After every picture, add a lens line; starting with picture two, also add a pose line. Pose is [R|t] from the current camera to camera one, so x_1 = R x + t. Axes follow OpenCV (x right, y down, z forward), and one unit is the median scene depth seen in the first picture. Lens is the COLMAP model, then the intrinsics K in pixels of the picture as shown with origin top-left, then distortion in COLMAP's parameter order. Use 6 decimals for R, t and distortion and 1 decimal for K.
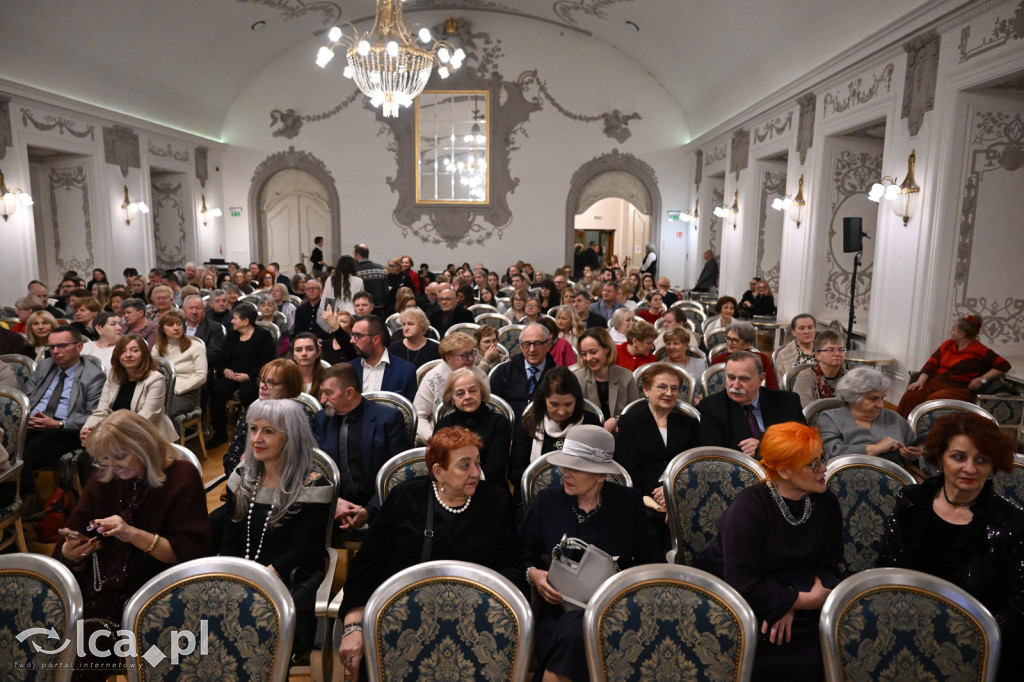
lens RADIAL K [[677.9, 0, 501.1], [0, 677.9, 338.9], [0, 0, 1]] dist [-0.000376, -0.002530]
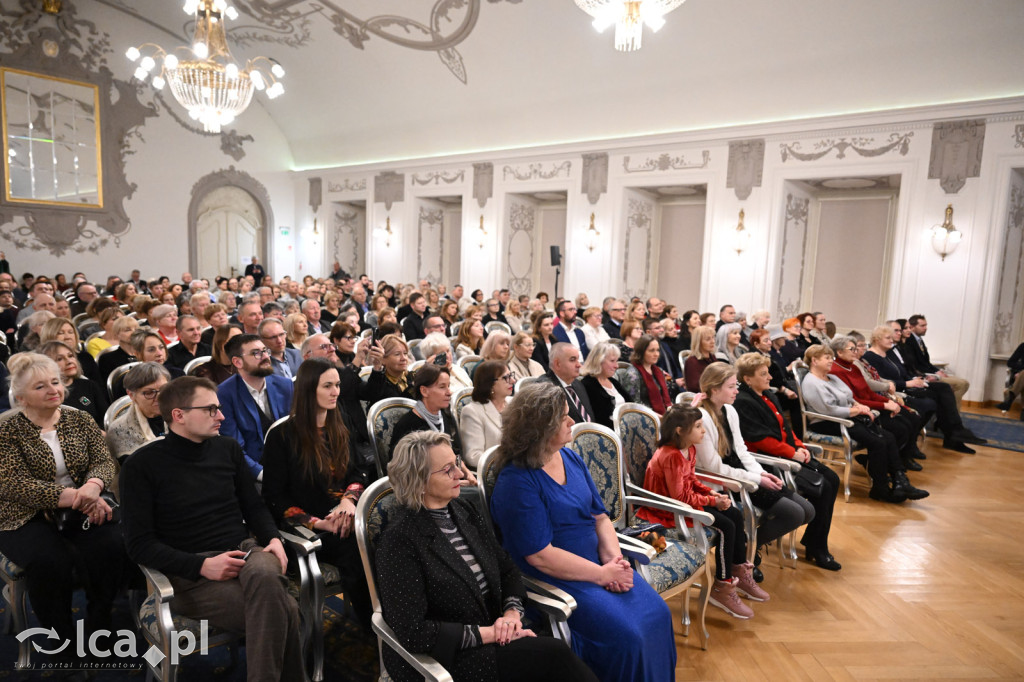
lens RADIAL K [[677.9, 0, 515.8], [0, 677.9, 342.5], [0, 0, 1]] dist [-0.000376, -0.002530]
pose [[0.628630, -0.077999, 0.773783, -0.395310], [0.086734, 0.995782, 0.029914, 0.002341], [-0.772853, 0.048309, 0.632744, -0.002052]]
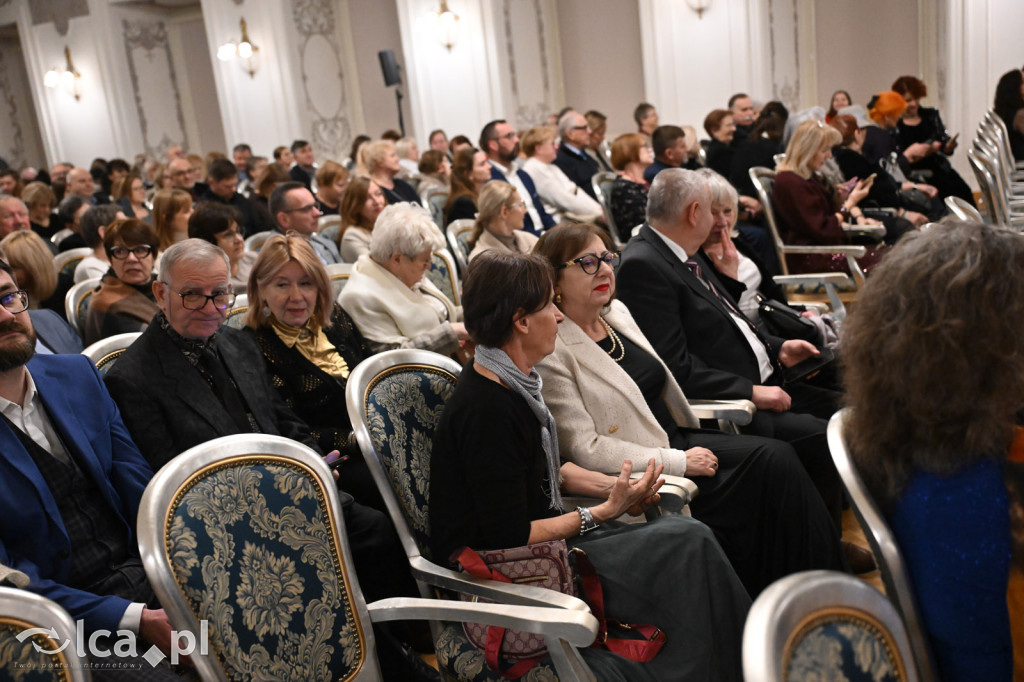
lens RADIAL K [[1014.9, 0, 510.9], [0, 1014.9, 352.9], [0, 0, 1]] dist [0.005807, 0.000000]
pose [[0.425953, -0.284624, 0.858809, -0.364697], [0.247916, 0.949614, 0.191757, 0.001828], [-0.870116, 0.131234, 0.475054, 0.078013]]
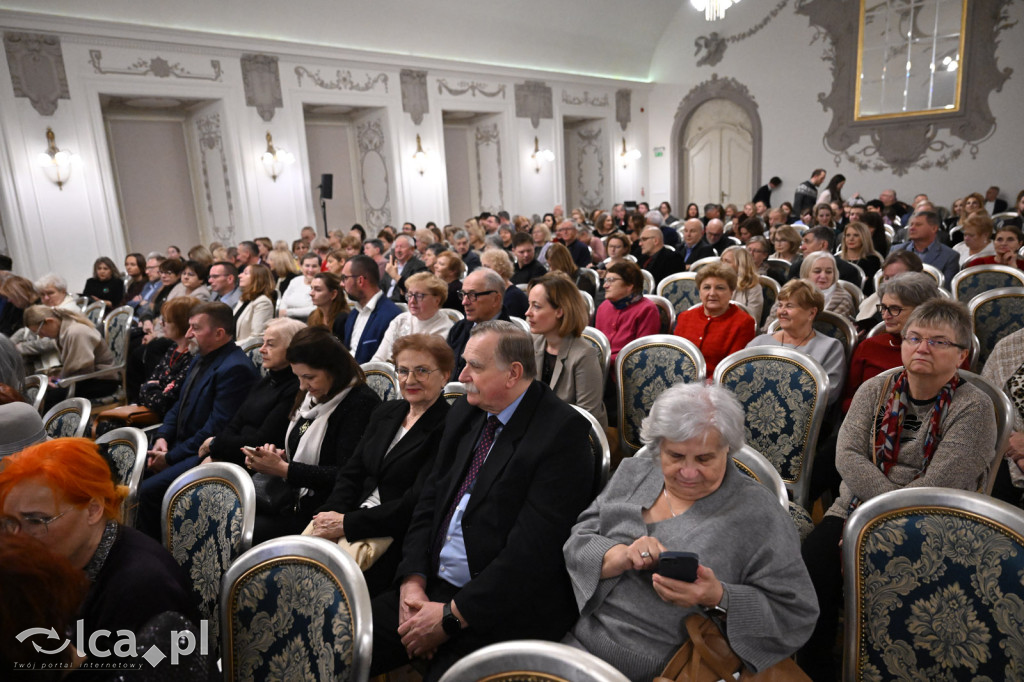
lens RADIAL K [[683.5, 0, 512.5], [0, 683.5, 341.4], [0, 0, 1]] dist [0.006818, -0.008681]
pose [[0.736627, 0.097260, -0.669269, 0.149077], [-0.040411, 0.994167, 0.099996, -0.004391], [0.675091, -0.046614, 0.736260, 0.112521]]
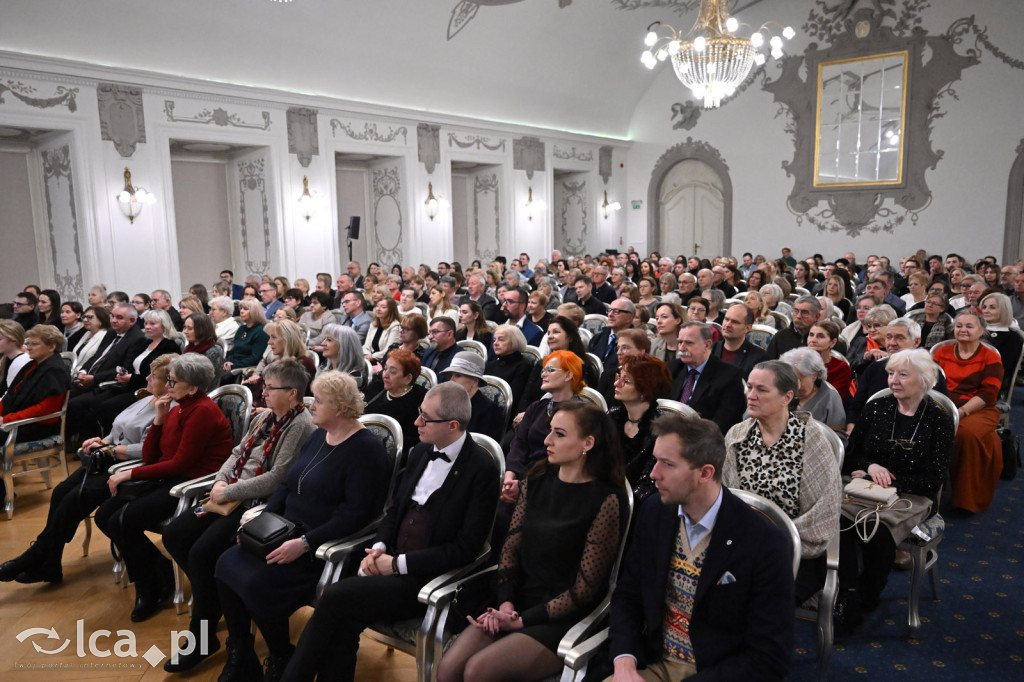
lens RADIAL K [[751.0, 0, 520.9], [0, 751.0, 338.8], [0, 0, 1]] dist [-0.003502, 0.003340]
pose [[0.802138, 0.065027, -0.593588, 0.173374], [-0.066439, 0.997600, 0.019505, 0.009010], [0.593432, 0.023792, 0.804533, -0.038410]]
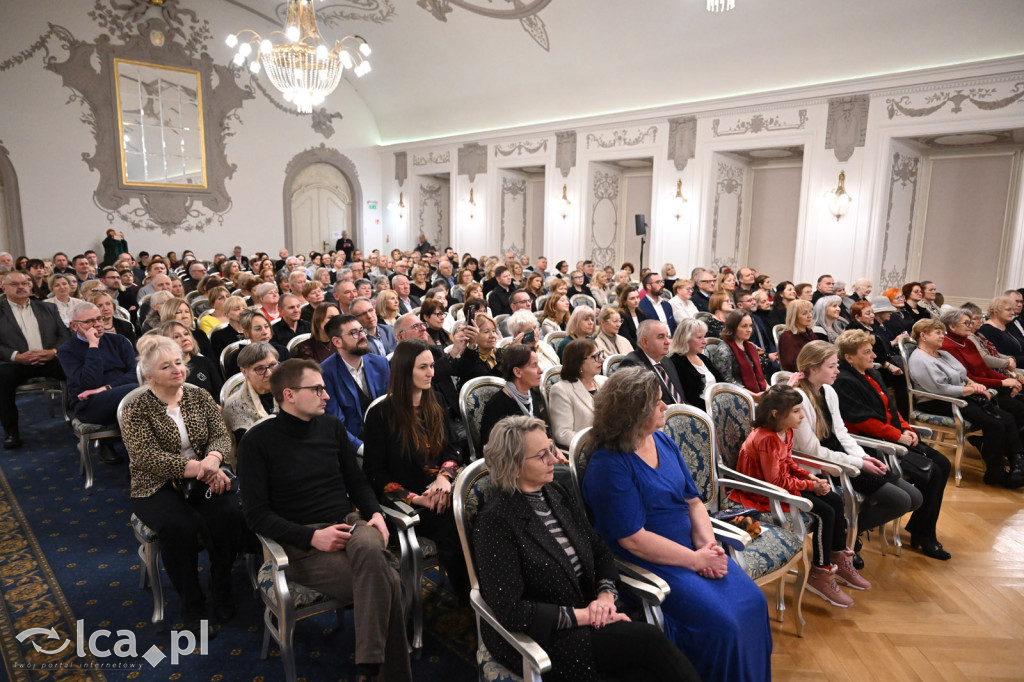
lens RADIAL K [[677.9, 0, 510.4], [0, 677.9, 339.2], [0, 0, 1]] dist [-0.000376, -0.002530]
pose [[0.722147, -0.110377, 0.682877, -0.397019], [0.095617, 0.993639, 0.059491, -0.000940], [-0.685100, 0.022333, 0.728107, -0.001405]]
